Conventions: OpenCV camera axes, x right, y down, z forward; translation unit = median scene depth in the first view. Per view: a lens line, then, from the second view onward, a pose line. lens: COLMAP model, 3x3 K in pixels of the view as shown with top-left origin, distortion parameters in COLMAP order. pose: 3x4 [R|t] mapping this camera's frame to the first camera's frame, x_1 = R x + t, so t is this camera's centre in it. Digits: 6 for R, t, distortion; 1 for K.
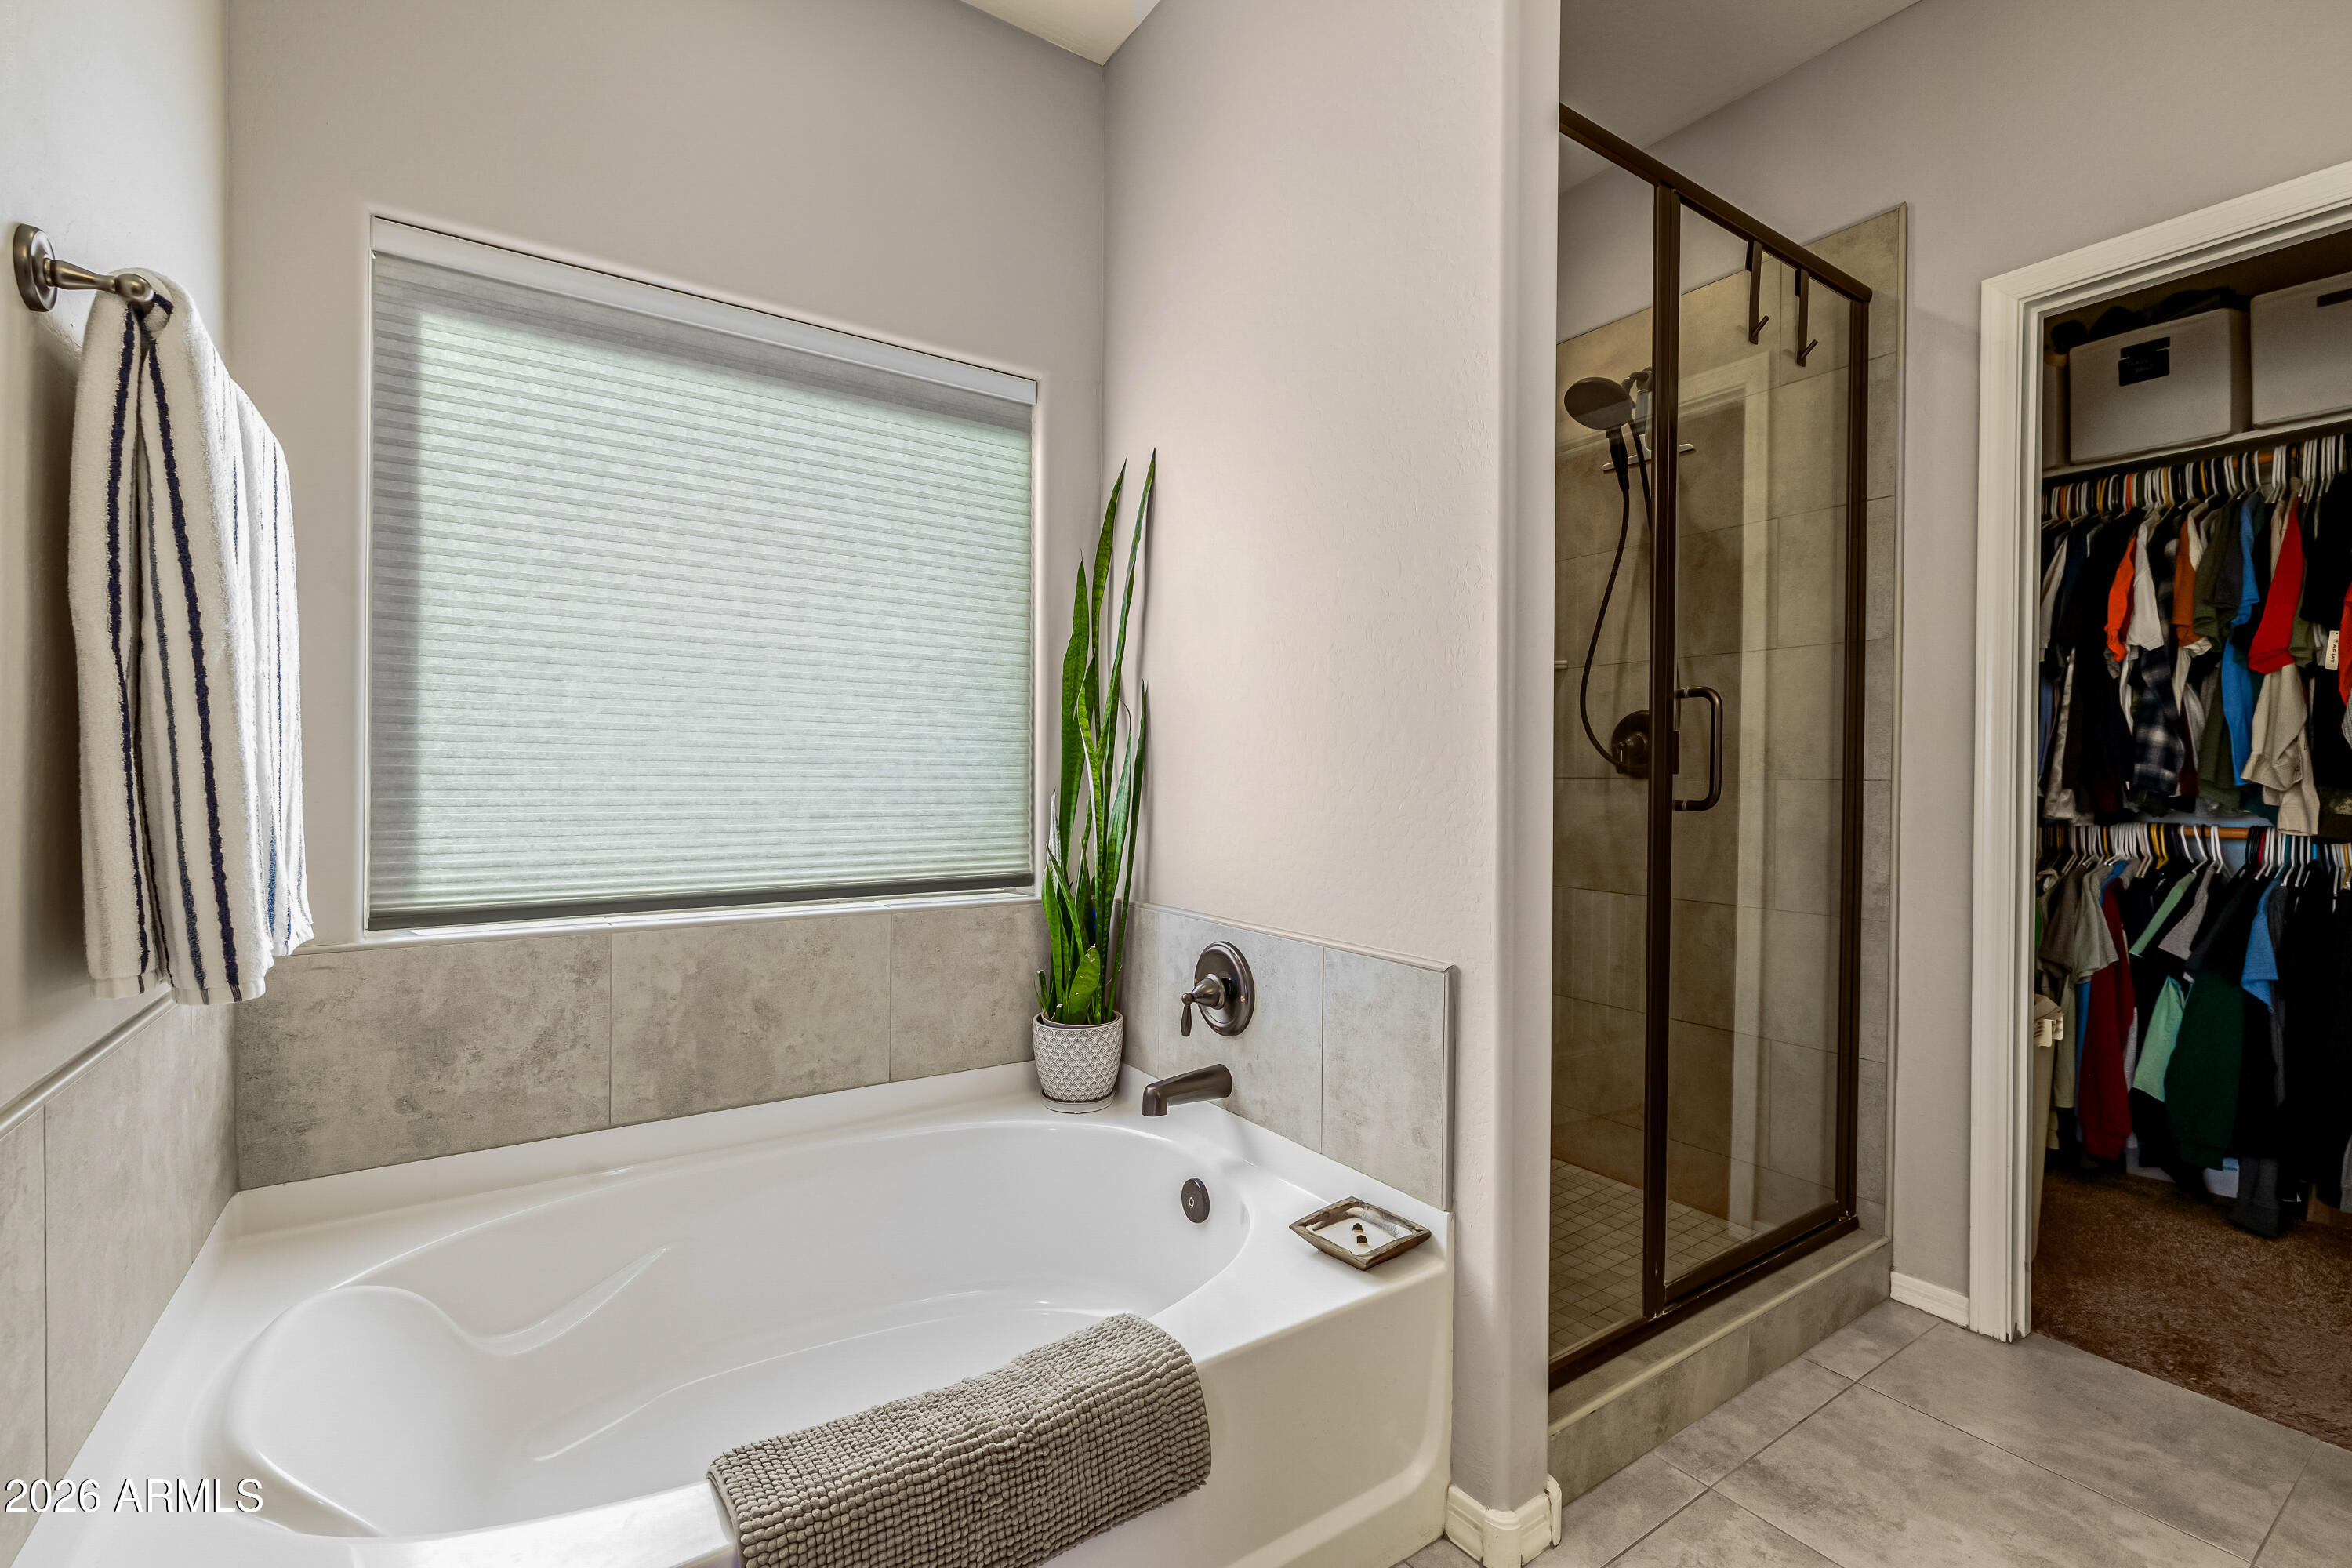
lens RADIAL K [[1012.5, 0, 1176.0], [0, 1012.5, 784.0], [0, 0, 1]] dist [0.001970, 0.000230]
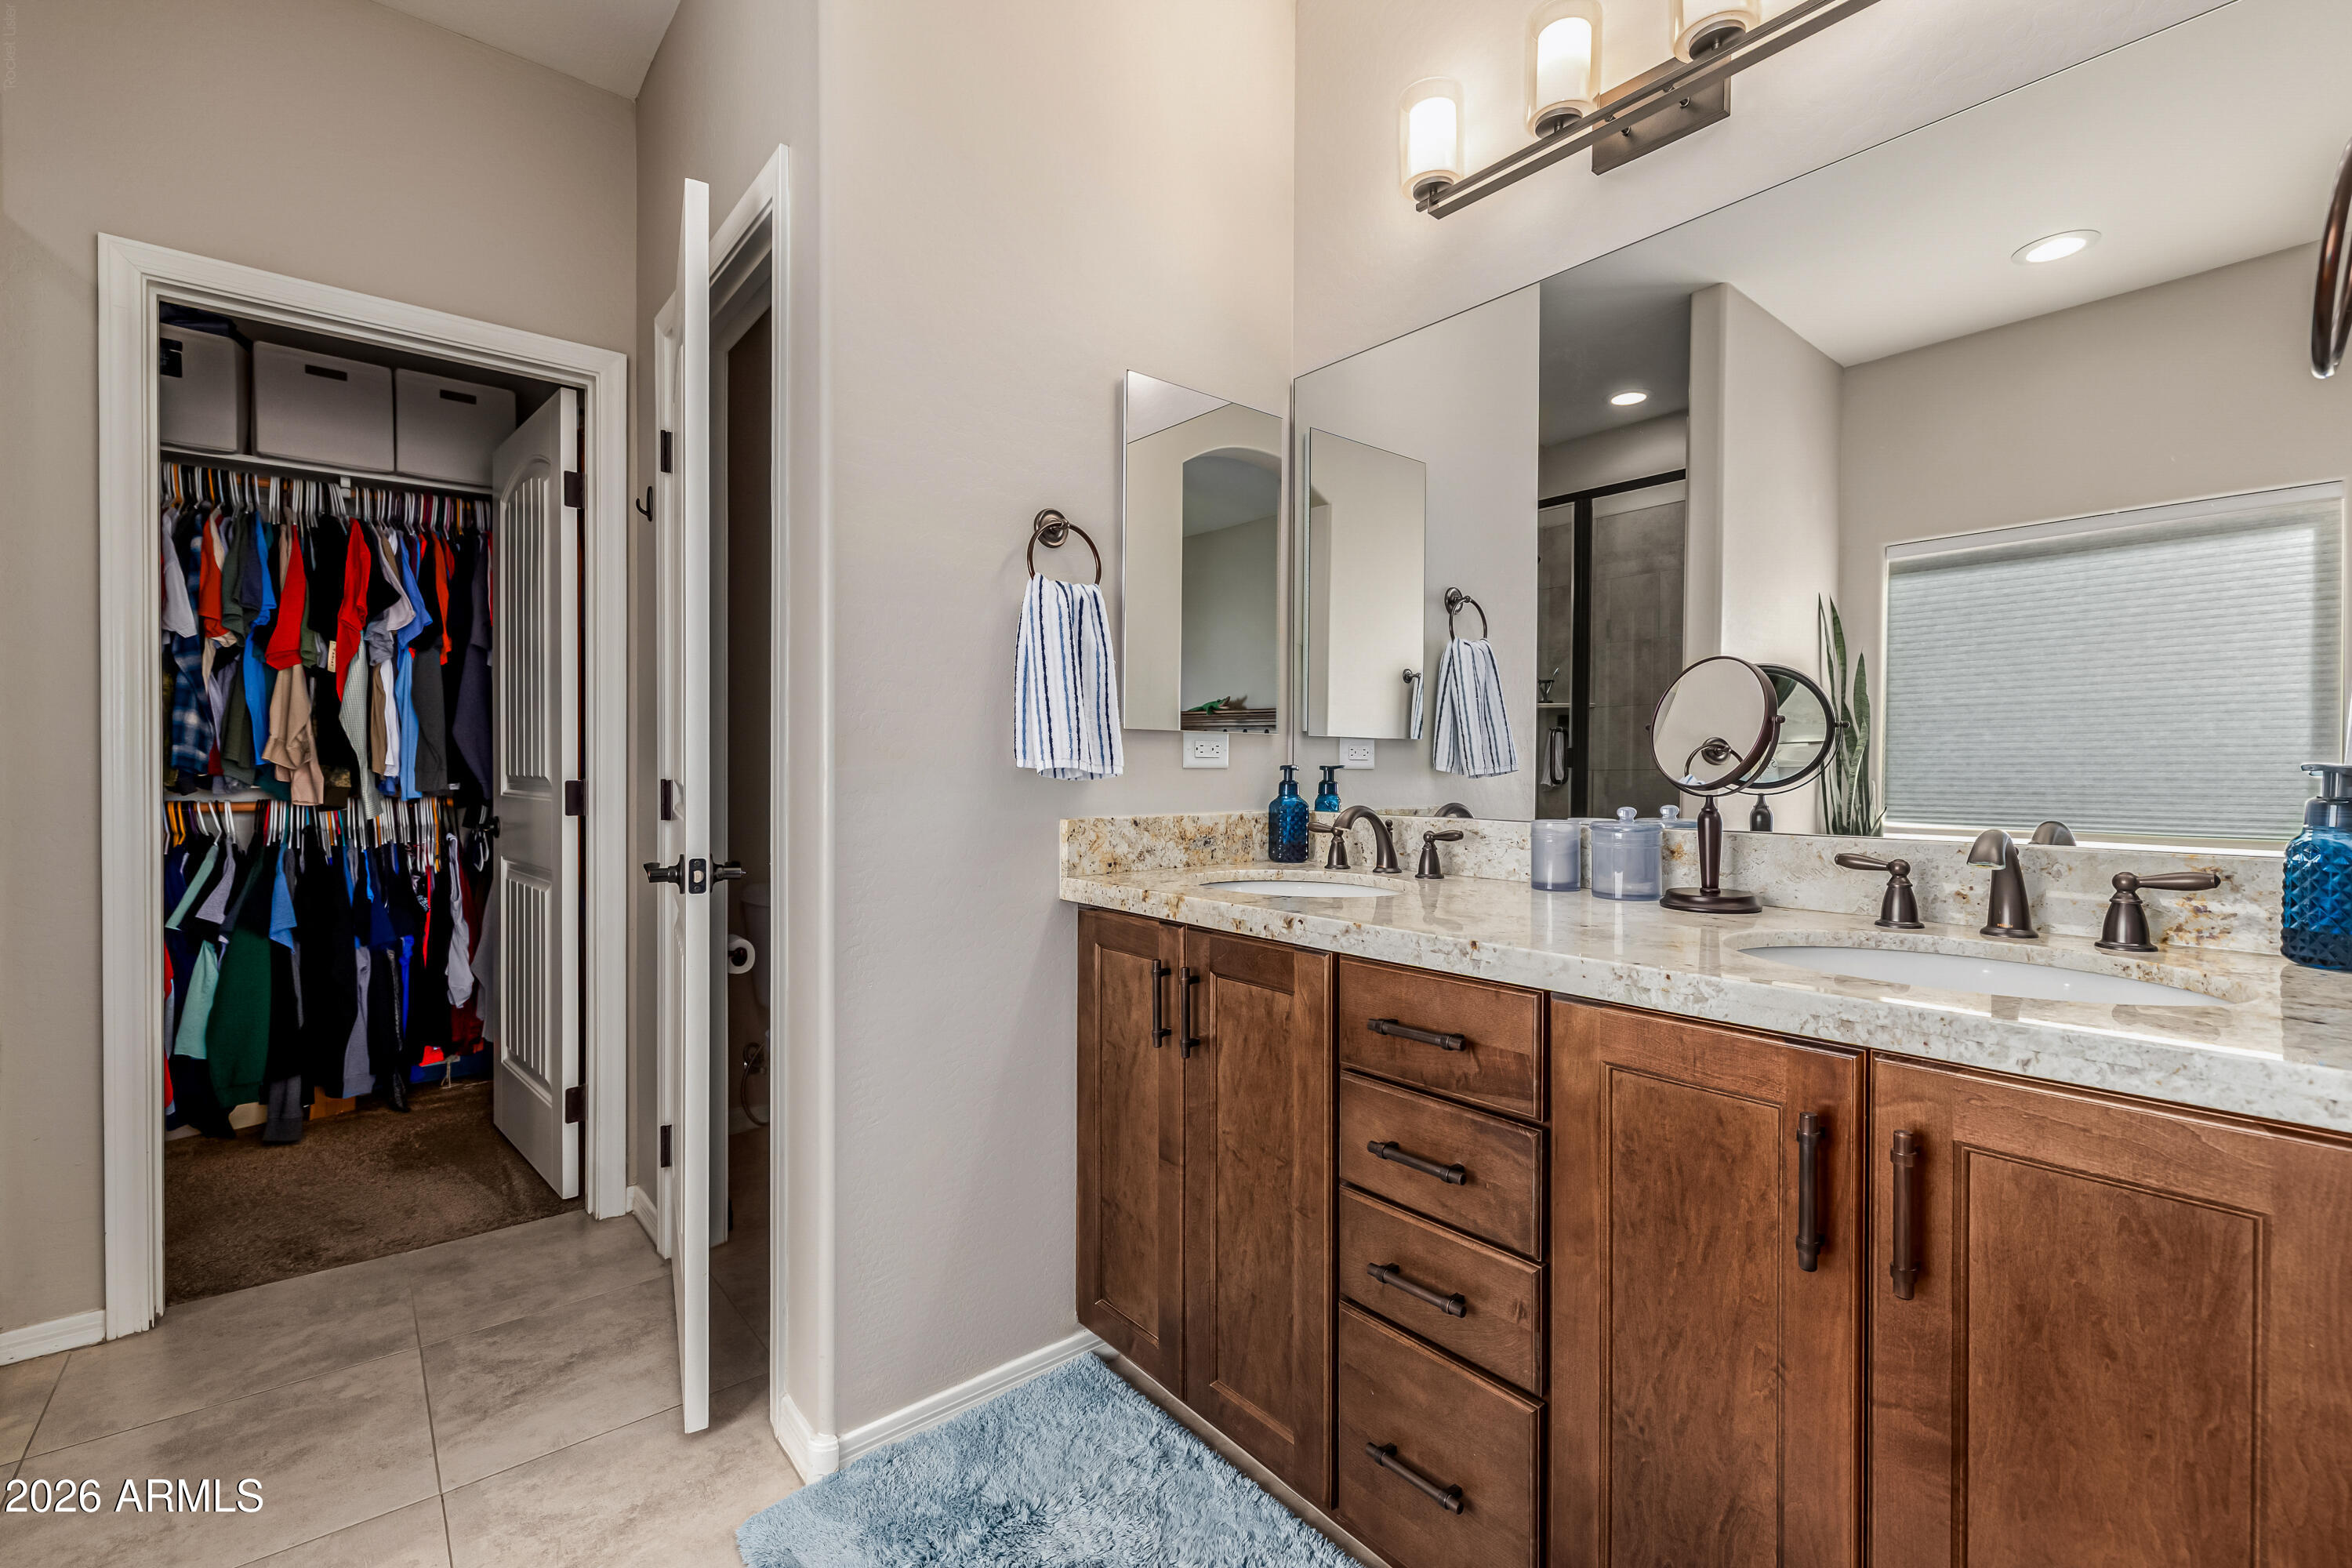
lens RADIAL K [[966.5, 0, 1176.0], [0, 966.5, 784.0], [0, 0, 1]] dist [0.000101, 0.000044]
pose [[-0.075642, -0.027381, 0.996759, -0.124694], [0.006458, 0.999588, 0.027949, -0.000753], [-0.997114, 0.008551, -0.075434, 0.047314]]
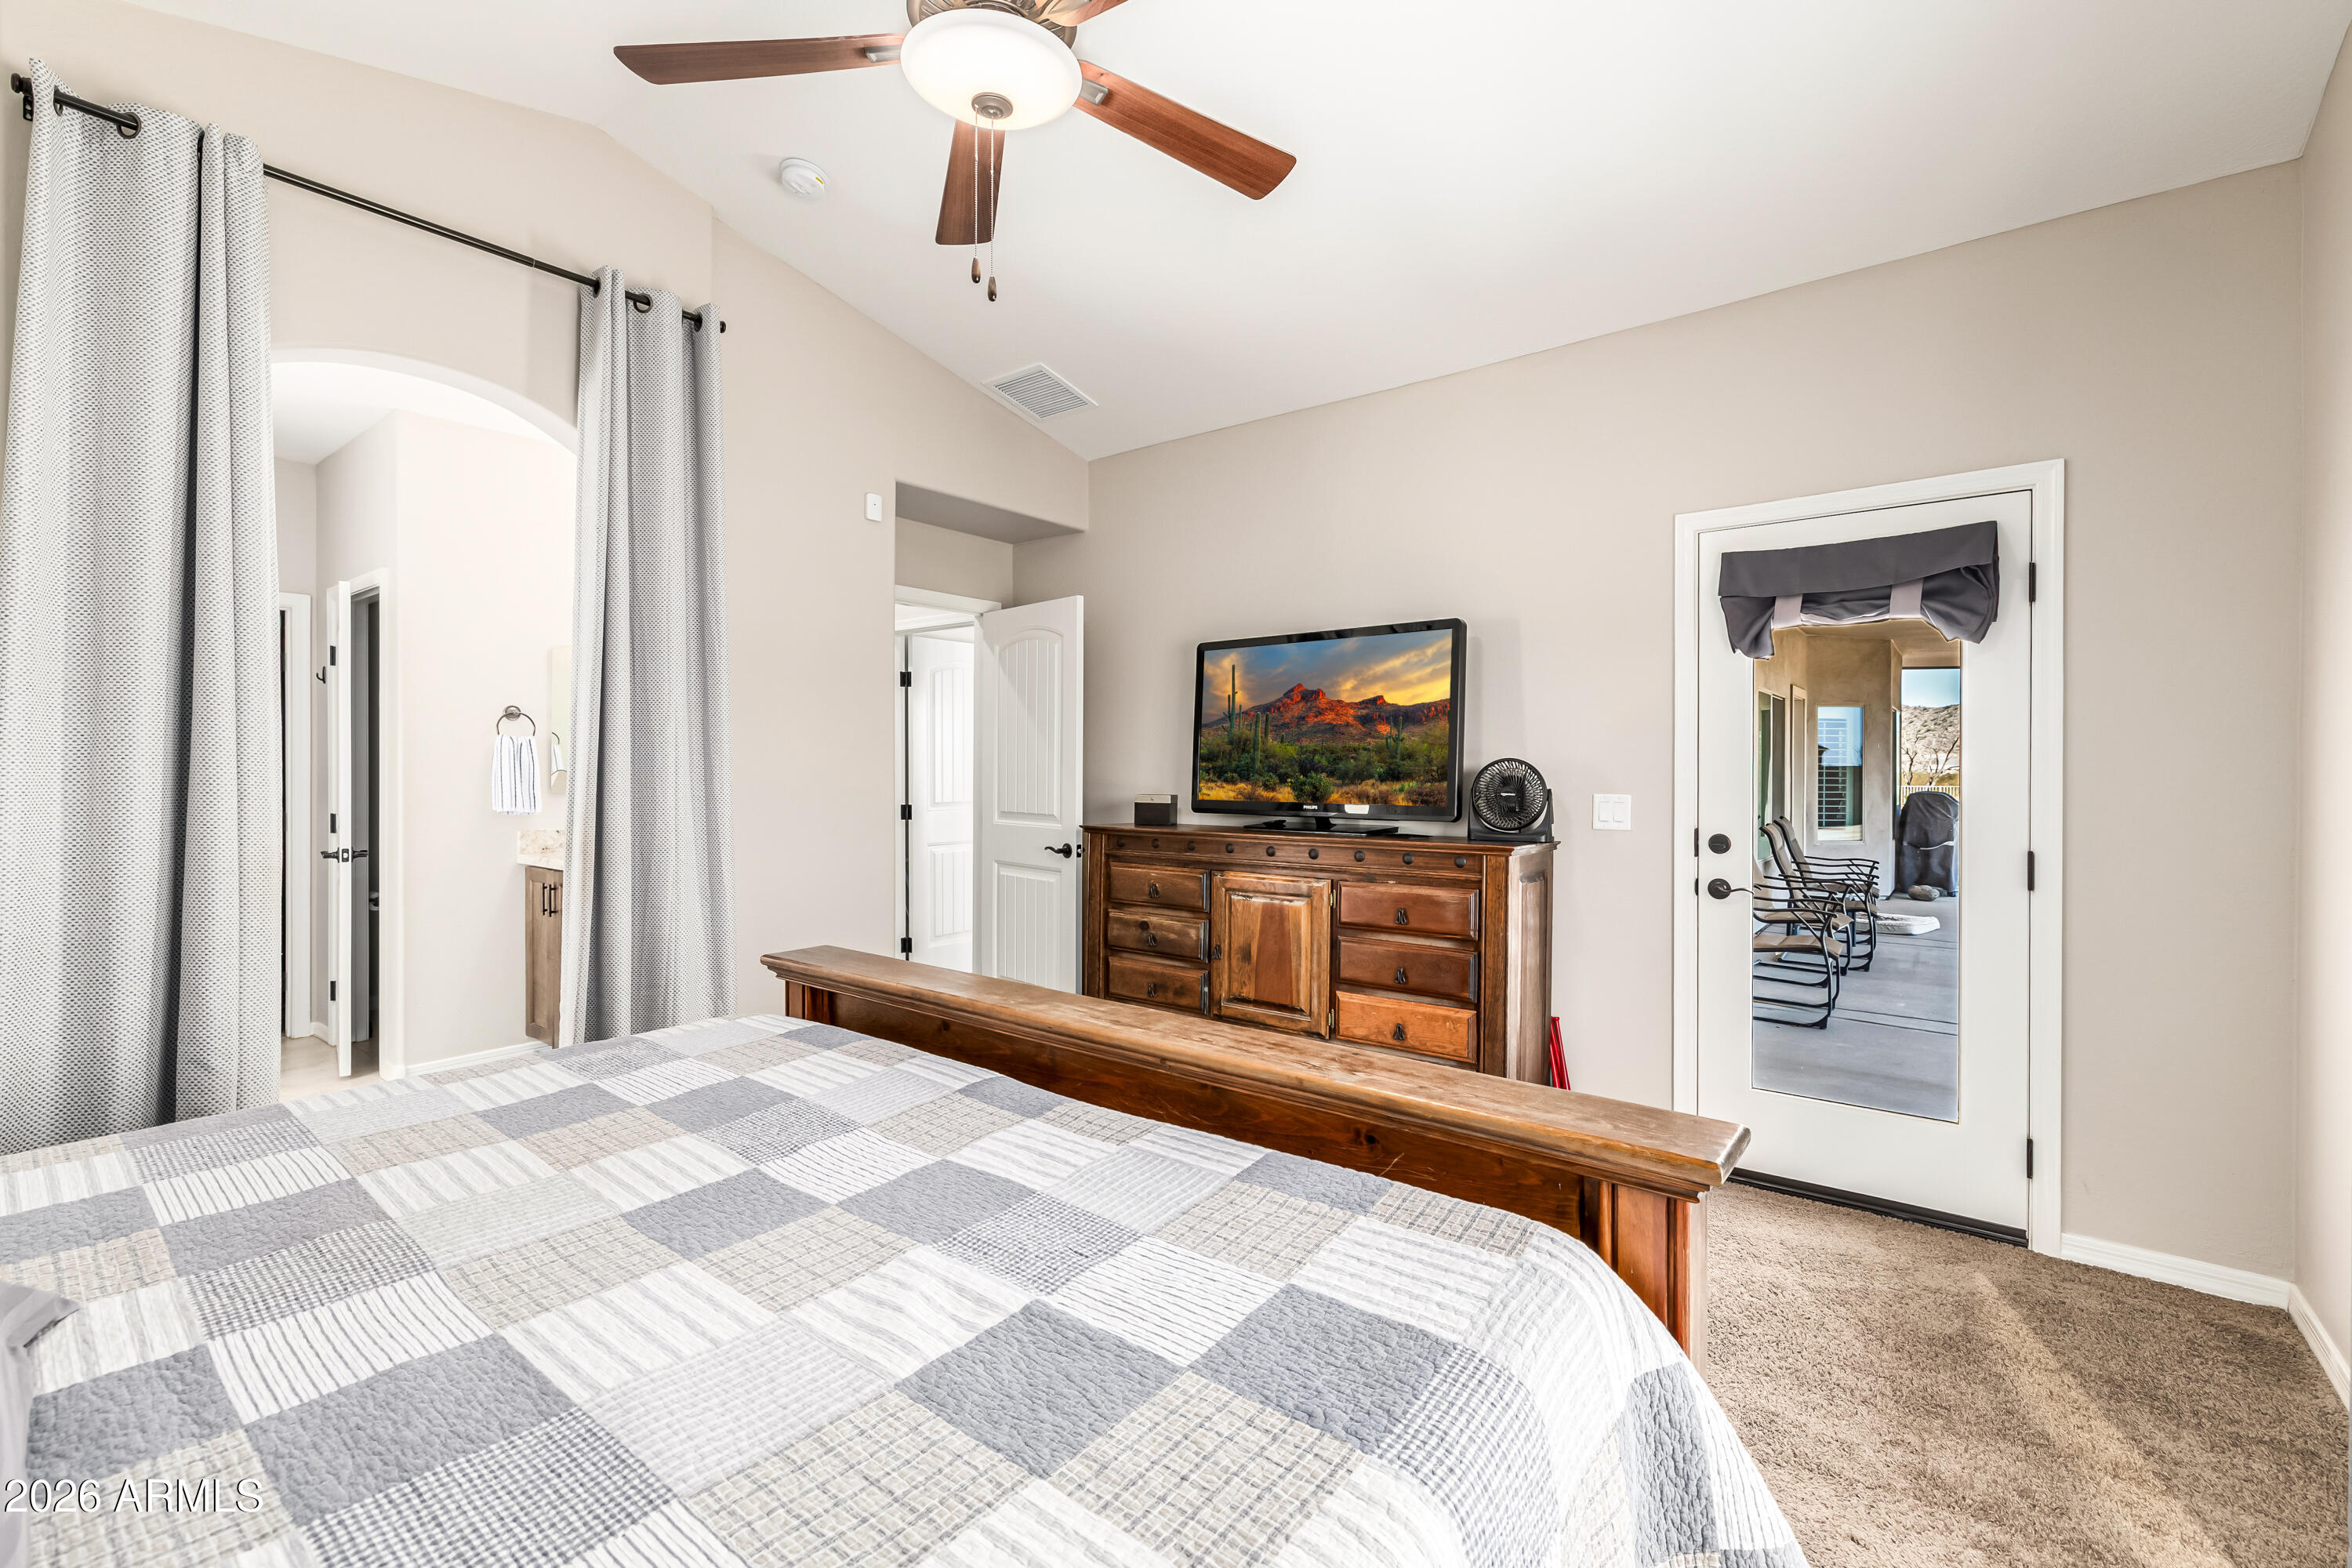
lens RADIAL K [[1012.5, 0, 1176.0], [0, 1012.5, 784.0], [0, 0, 1]] dist [0.001970, 0.000230]
pose [[-0.291992, -0.014166, 0.956316, -1.923301], [0.008479, 0.999813, 0.017400, -0.079597], [-0.956383, 0.013189, -0.291817, -0.698300]]
